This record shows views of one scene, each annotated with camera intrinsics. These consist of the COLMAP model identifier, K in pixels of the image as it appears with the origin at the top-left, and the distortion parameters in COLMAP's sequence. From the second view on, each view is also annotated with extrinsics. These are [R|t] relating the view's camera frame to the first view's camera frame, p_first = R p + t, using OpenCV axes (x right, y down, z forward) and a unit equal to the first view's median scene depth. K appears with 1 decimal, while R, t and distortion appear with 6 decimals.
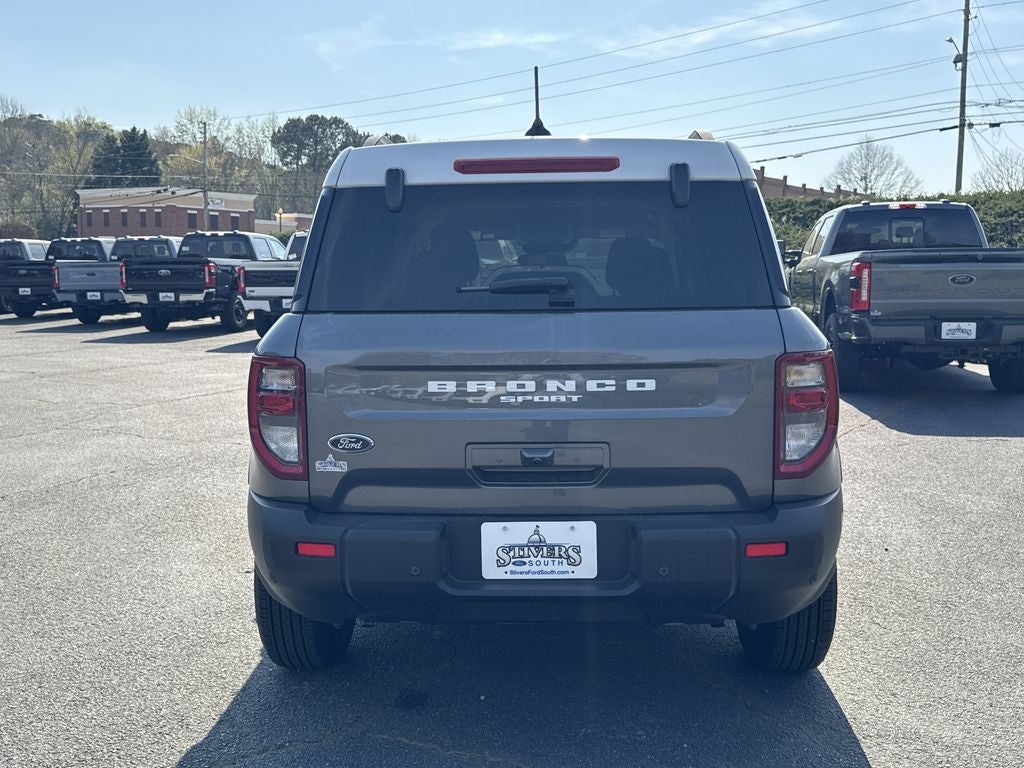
lens RADIAL K [[1021.9, 0, 512.0], [0, 1021.9, 384.0], [0, 0, 1]] dist [0.083673, -0.021522]
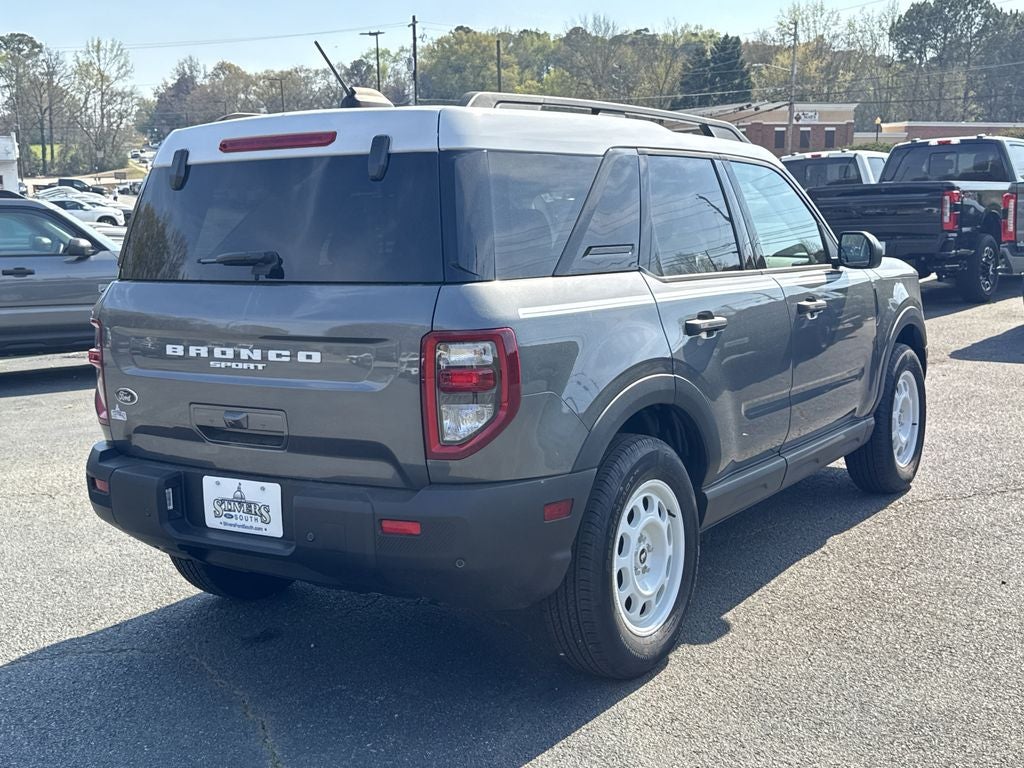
lens RADIAL K [[1174.3, 0, 512.0], [0, 1174.3, 384.0], [0, 0, 1]] dist [0.168070, -0.000886]
pose [[0.853758, 0.056462, -0.517600, 0.904269], [-0.034497, 0.998053, 0.051970, -0.040153], [0.519526, -0.026514, 0.854043, 0.084674]]
